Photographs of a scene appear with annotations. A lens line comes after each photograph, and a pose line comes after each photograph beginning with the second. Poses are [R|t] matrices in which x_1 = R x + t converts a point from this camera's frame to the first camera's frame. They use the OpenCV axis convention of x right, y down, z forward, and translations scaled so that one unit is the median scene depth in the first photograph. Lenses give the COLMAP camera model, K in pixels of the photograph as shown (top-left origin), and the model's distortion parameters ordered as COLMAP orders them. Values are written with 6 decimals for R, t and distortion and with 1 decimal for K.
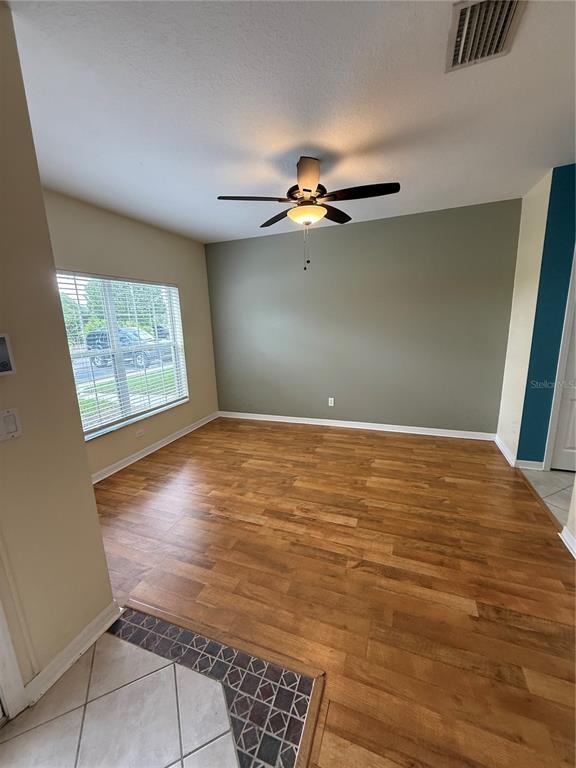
lens RADIAL K [[306.0, 0, 287.1], [0, 306.0, 382.4], [0, 0, 1]] dist [0.001780, -0.000392]
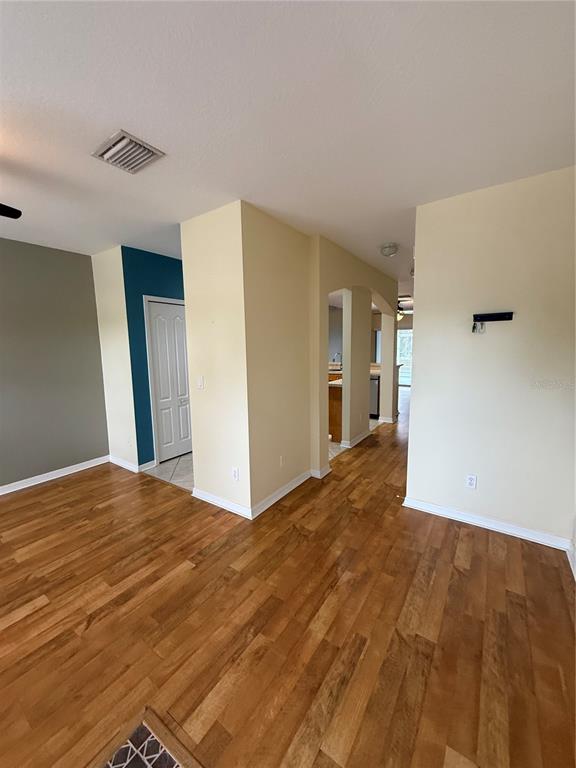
lens RADIAL K [[306.0, 0, 287.1], [0, 306.0, 382.4], [0, 0, 1]] dist [0.001780, -0.000392]
pose [[0.234711, -0.090008, 0.967889, -0.351149], [0.205934, 0.977707, 0.040982, -0.005882], [-0.950001, 0.189702, 0.248014, 0.075364]]
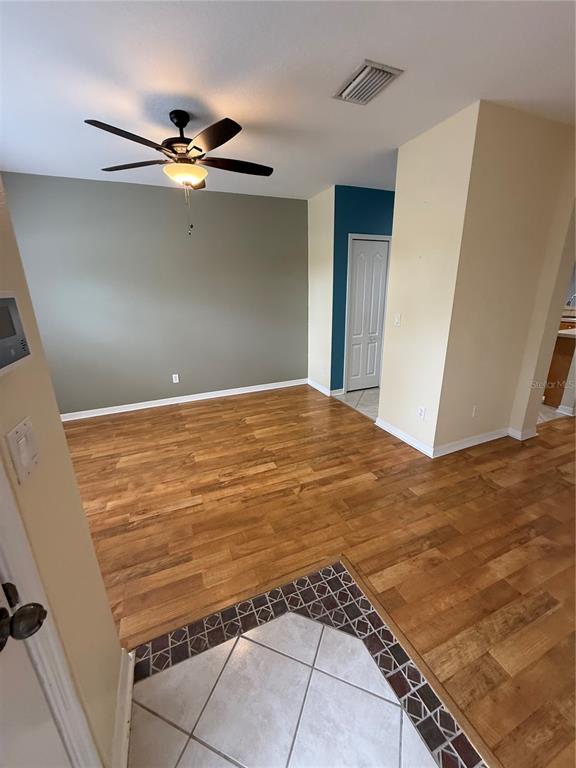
lens RADIAL K [[306.0, 0, 287.1], [0, 306.0, 382.4], [0, 0, 1]] dist [0.001780, -0.000392]
pose [[0.719302, -0.184867, 0.669648, -0.456546], [0.135757, 0.982763, 0.125484, 0.004615], [-0.681304, 0.000648, 0.732001, 0.101088]]
